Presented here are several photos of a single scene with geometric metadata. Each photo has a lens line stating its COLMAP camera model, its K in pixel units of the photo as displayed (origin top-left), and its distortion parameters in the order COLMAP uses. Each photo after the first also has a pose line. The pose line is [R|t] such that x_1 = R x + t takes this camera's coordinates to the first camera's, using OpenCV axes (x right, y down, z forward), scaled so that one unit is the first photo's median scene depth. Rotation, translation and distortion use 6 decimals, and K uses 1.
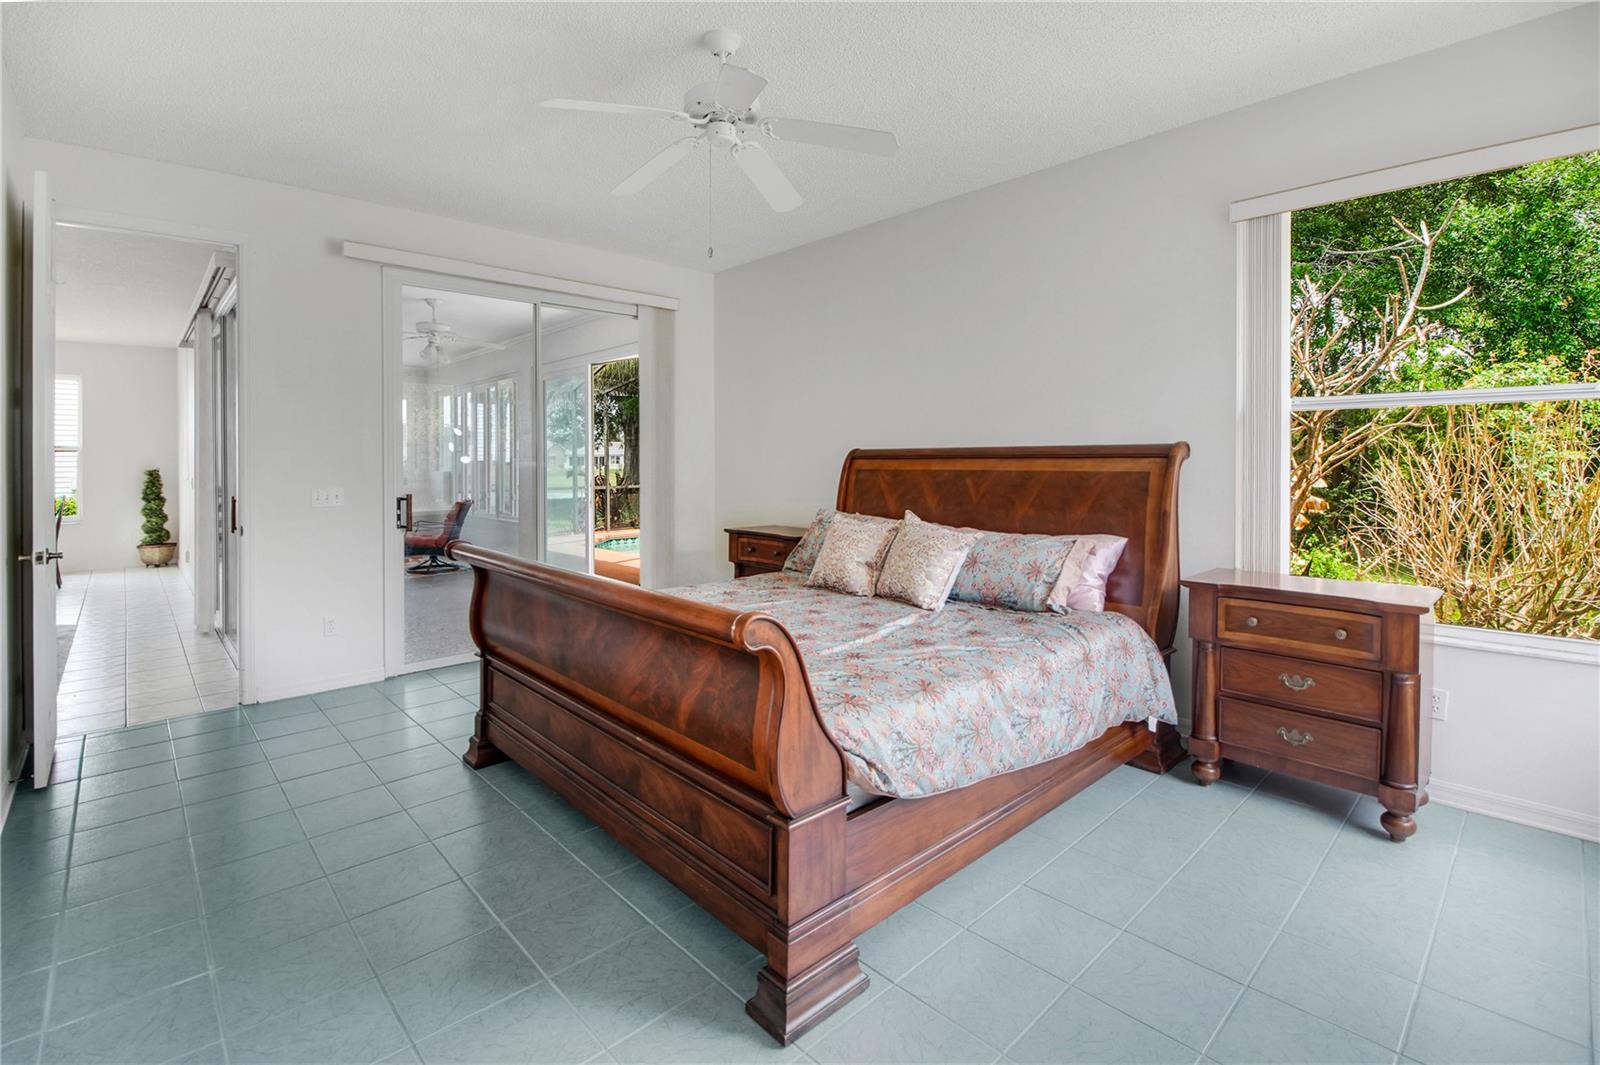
lens RADIAL K [[711.5, 0, 788.3], [0, 711.5, 507.7], [0, 0, 1]] dist [-0.001910, -0.008038]
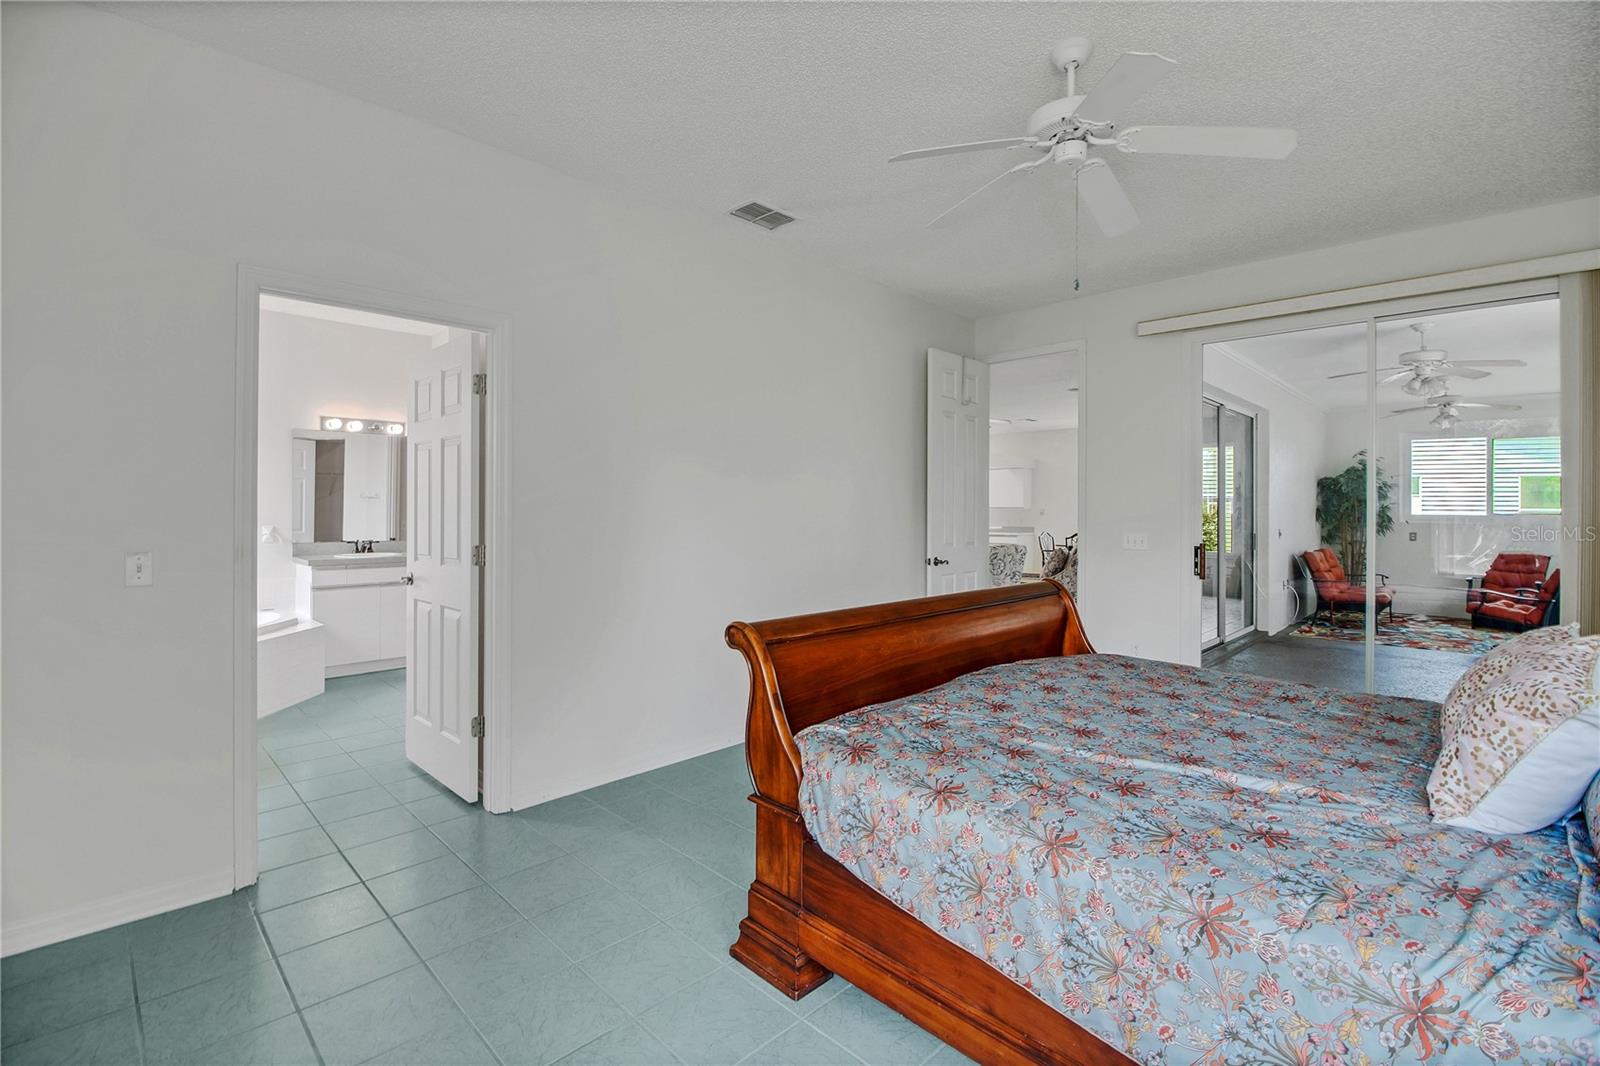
lens RADIAL K [[723.9, 0, 797.1], [0, 723.9, 494.8], [0, 0, 1]] dist [-0.002290, -0.000743]
pose [[0.041292, -0.007373, -0.999120, 0.981874], [-0.070264, 0.997476, -0.010265, -0.073365], [0.996673, 0.070626, 0.040670, 0.718080]]
